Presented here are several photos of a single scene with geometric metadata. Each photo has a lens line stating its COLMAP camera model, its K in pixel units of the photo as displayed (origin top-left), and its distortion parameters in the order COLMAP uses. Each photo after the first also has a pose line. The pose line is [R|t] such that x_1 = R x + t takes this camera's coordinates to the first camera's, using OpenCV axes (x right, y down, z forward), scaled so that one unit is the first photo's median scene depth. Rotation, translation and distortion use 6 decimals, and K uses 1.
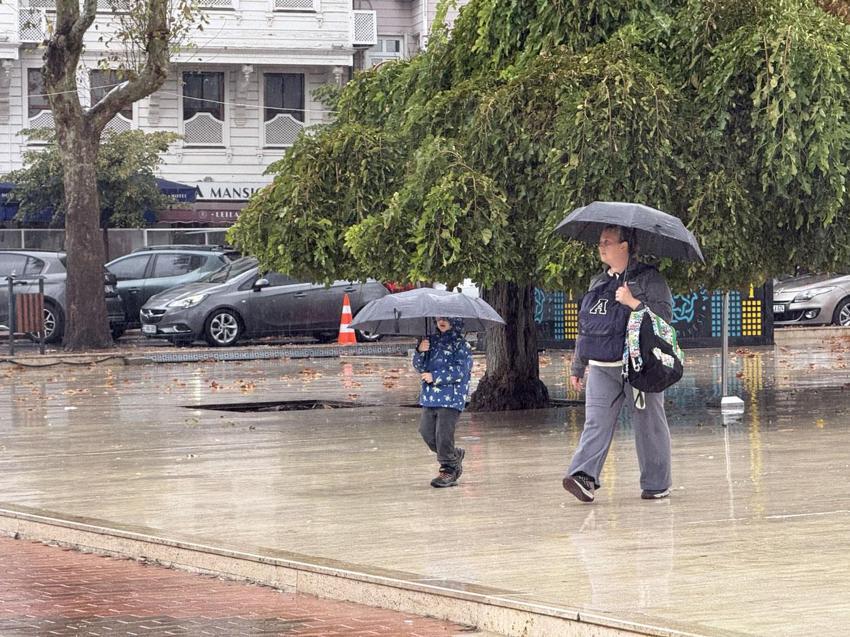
lens RADIAL K [[2816.1, 0, 425.1], [0, 2816.1, 318.4], [0, 0, 1]] dist [0.058650, 0.000000]
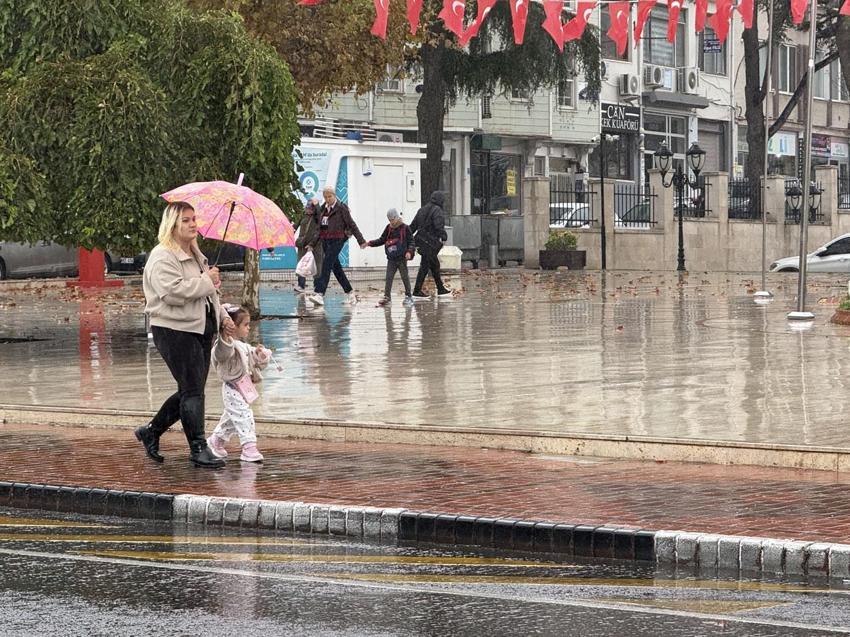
lens RADIAL K [[2816.1, 0, 425.0], [0, 2816.1, 318.2], [0, 0, 1]] dist [0.058650, 0.000000]
pose [[0.908549, -0.002260, 0.417771, -0.348150], [-0.003688, 0.999903, 0.013431, 0.004126], [-0.417761, -0.013743, 0.908453, -0.230973]]
